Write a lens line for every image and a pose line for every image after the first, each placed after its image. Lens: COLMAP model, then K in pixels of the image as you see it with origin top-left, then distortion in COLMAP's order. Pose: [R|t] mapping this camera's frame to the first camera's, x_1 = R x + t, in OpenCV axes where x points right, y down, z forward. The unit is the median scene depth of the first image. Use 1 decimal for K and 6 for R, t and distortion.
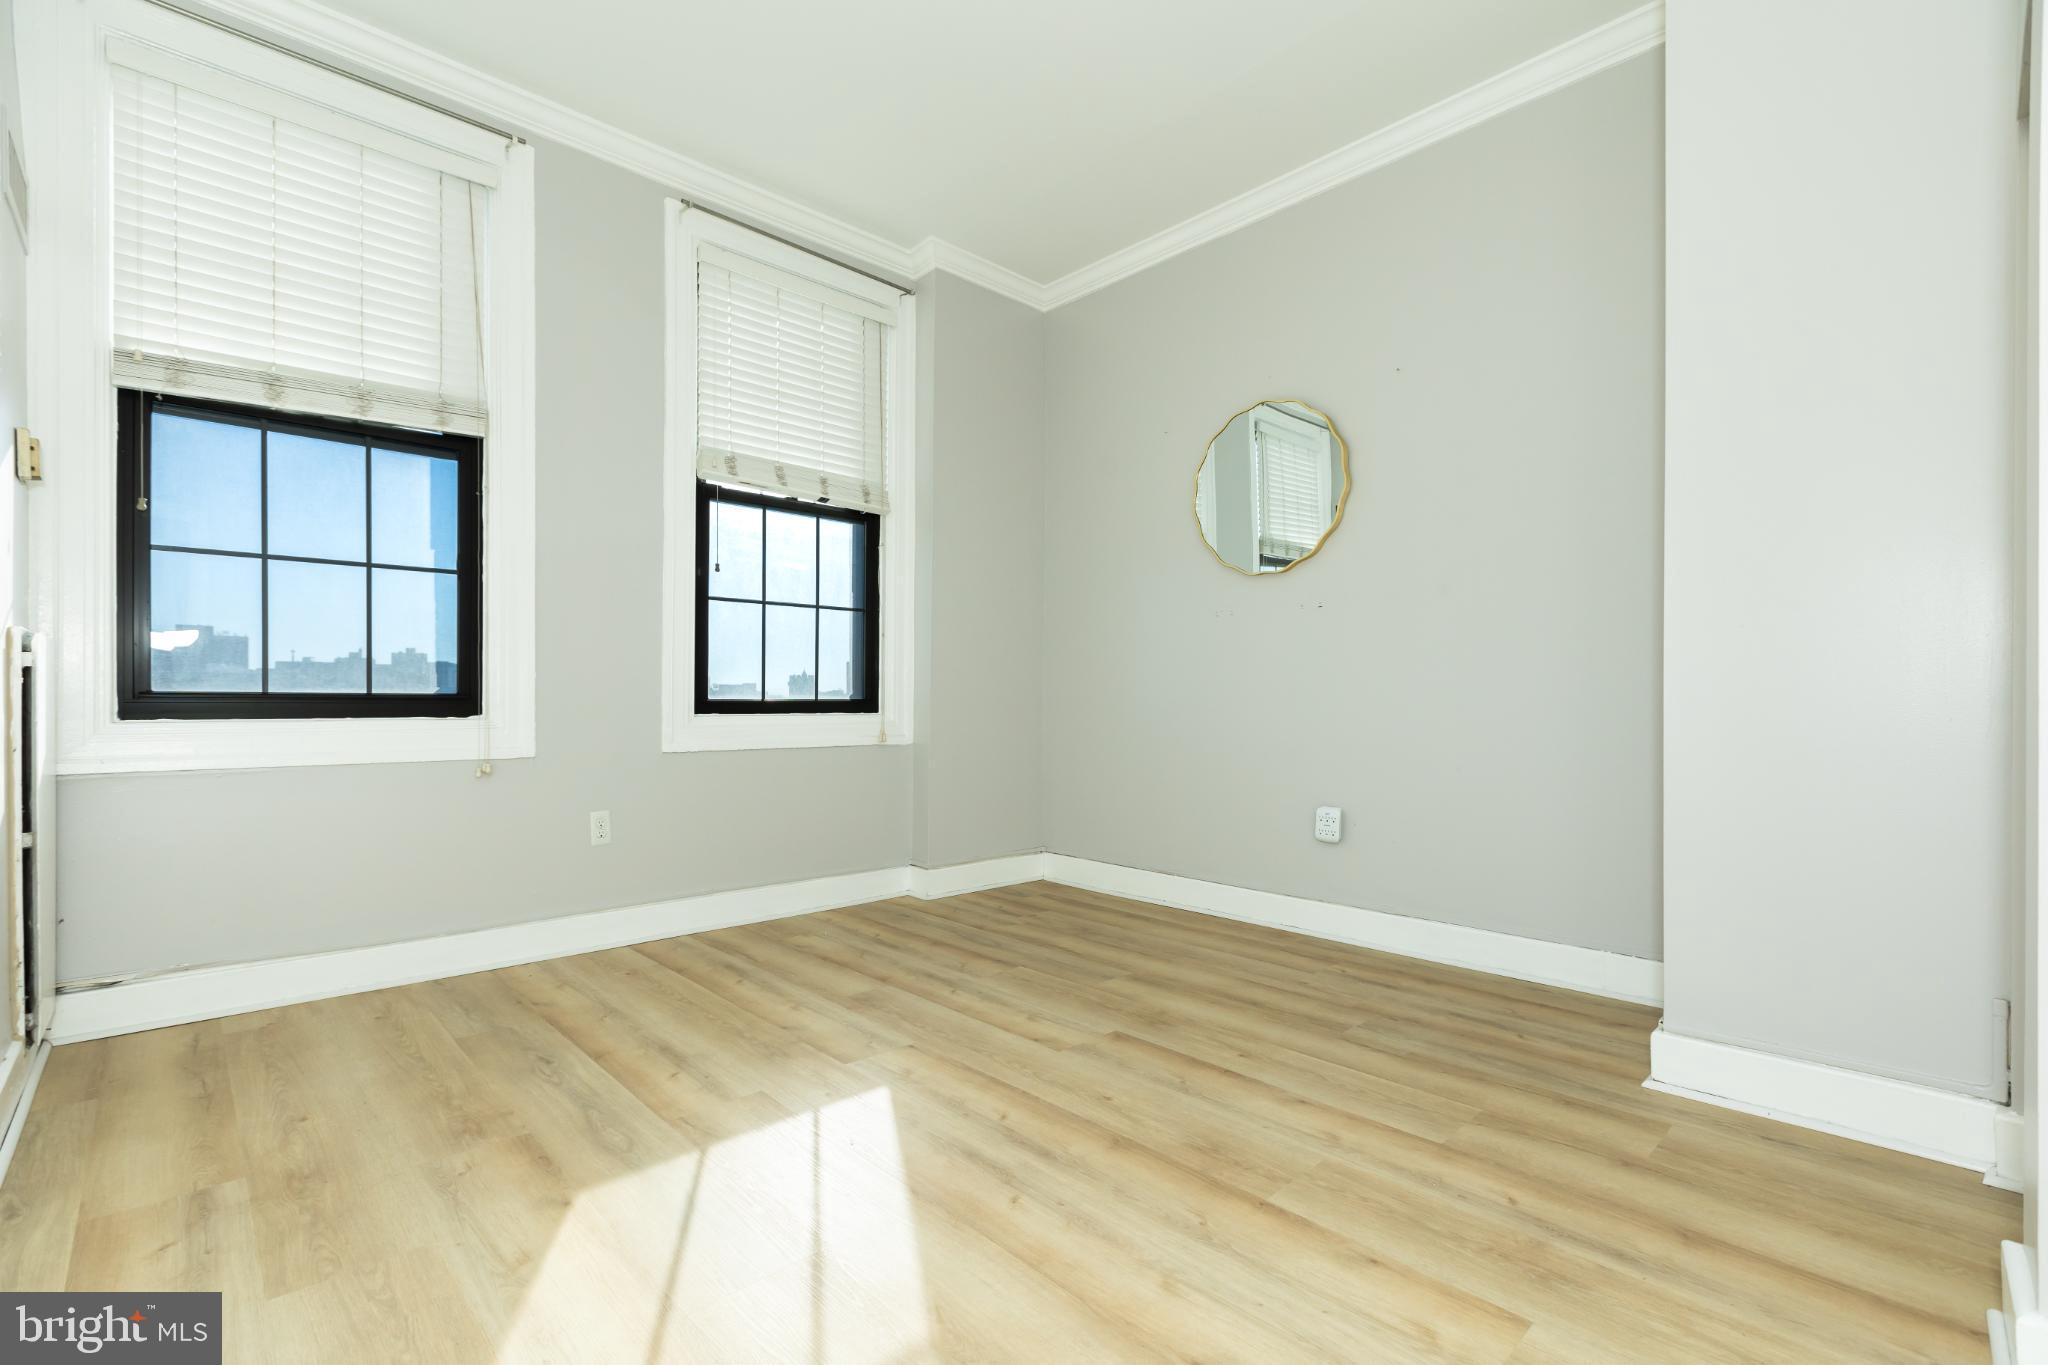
lens RADIAL K [[918.2, 0, 1024.7], [0, 918.2, 710.7], [0, 0, 1]] dist [0.001494, 0.000965]
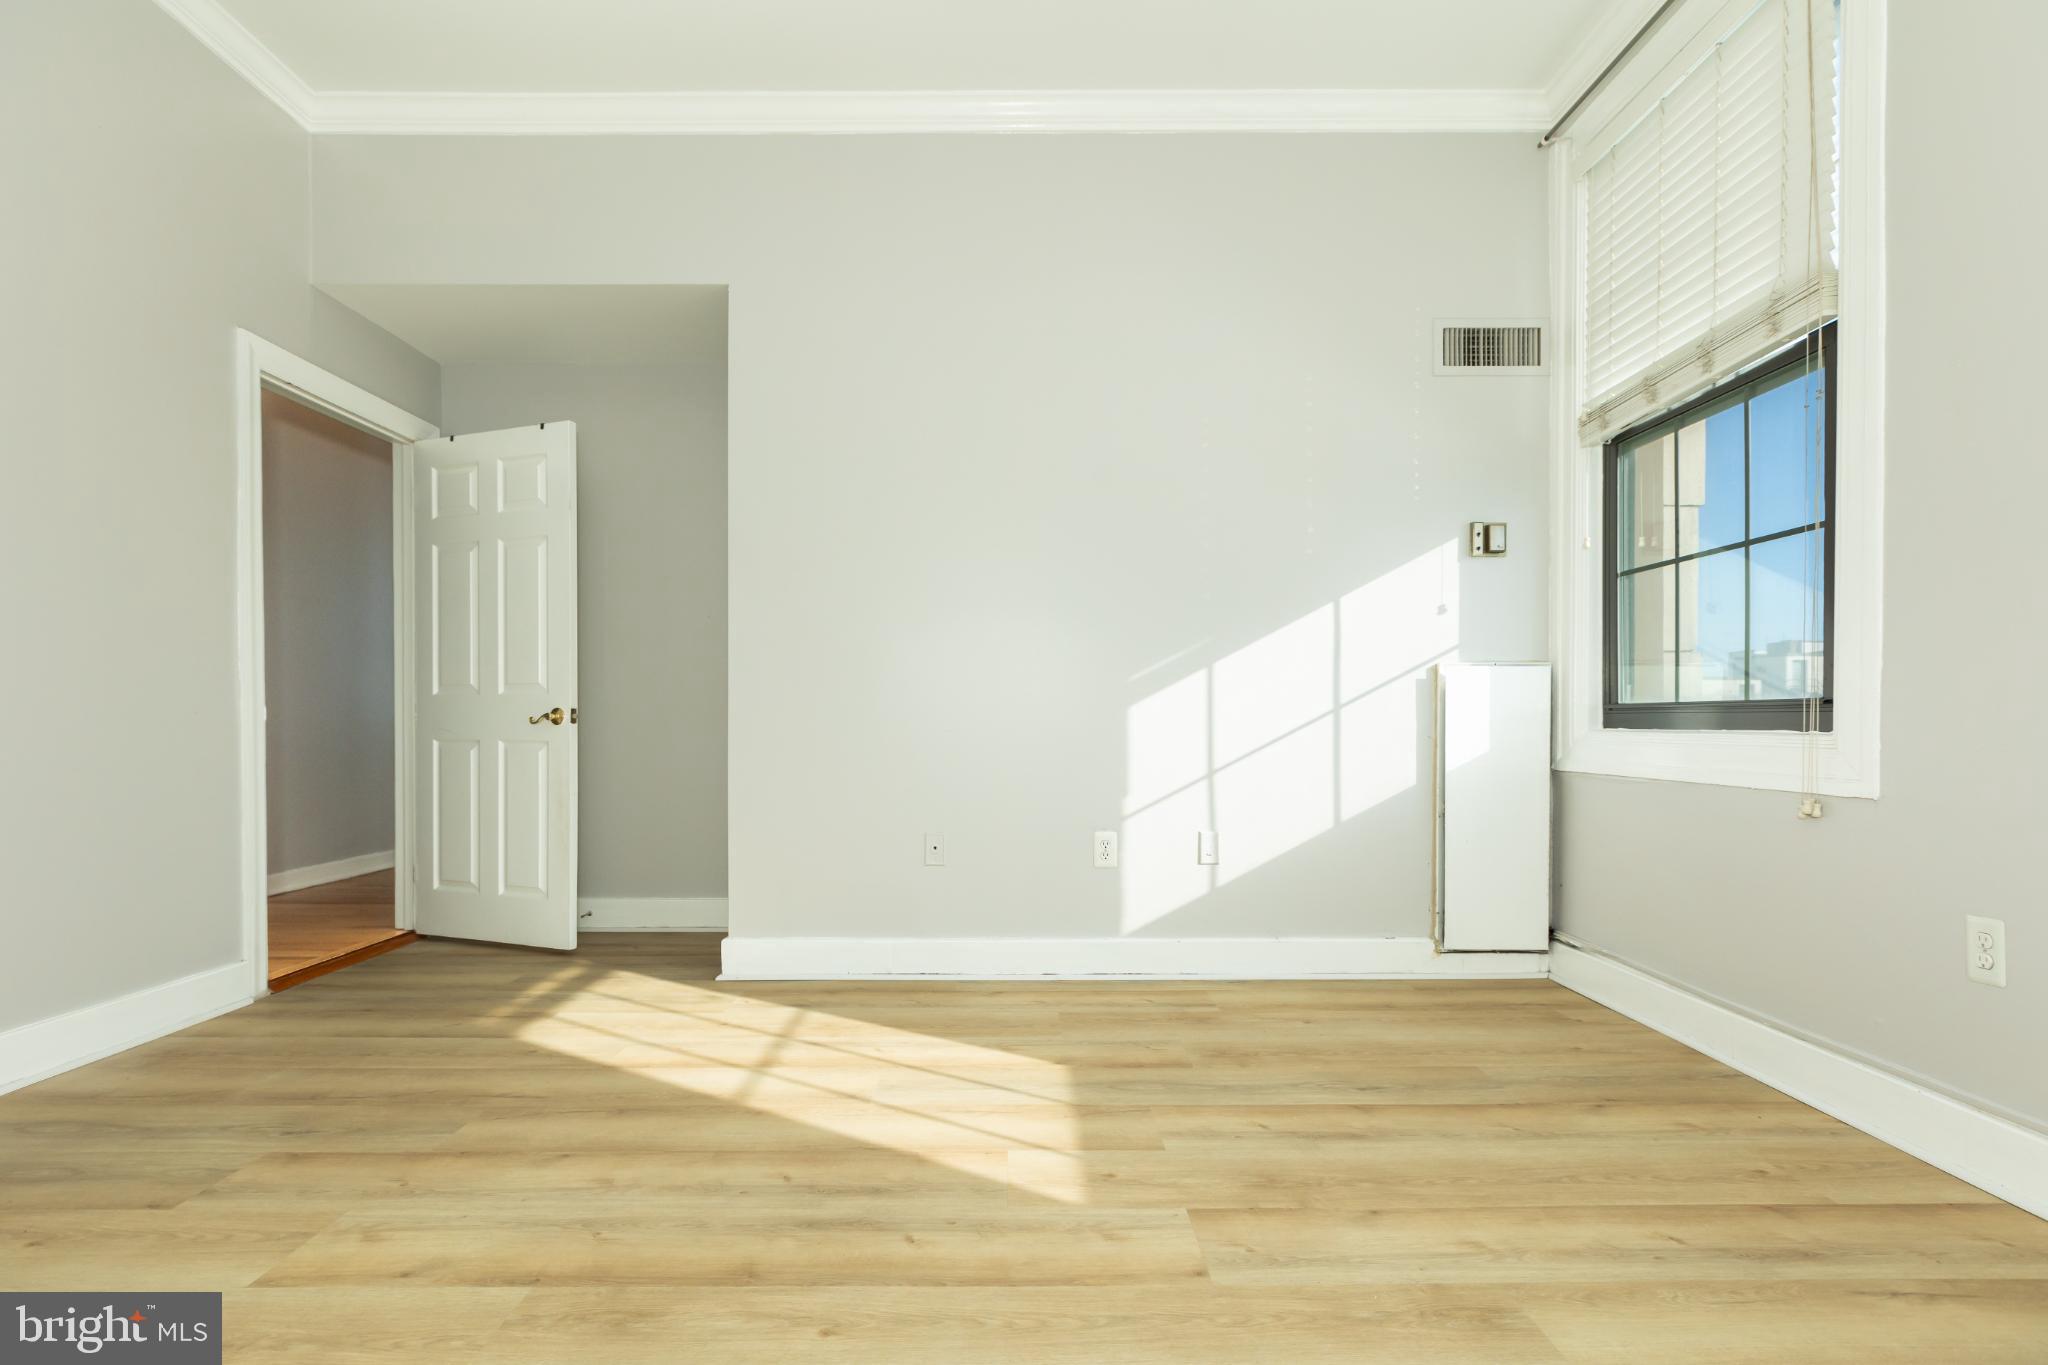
lens RADIAL K [[918.2, 0, 1024.7], [0, 918.2, 710.7], [0, 0, 1]] dist [0.001494, 0.000965]
pose [[-0.681738, -0.008183, -0.731551, 0.397373], [-0.004978, 0.999966, -0.006546, -0.002009], [0.731580, -0.000821, -0.681755, 1.312817]]
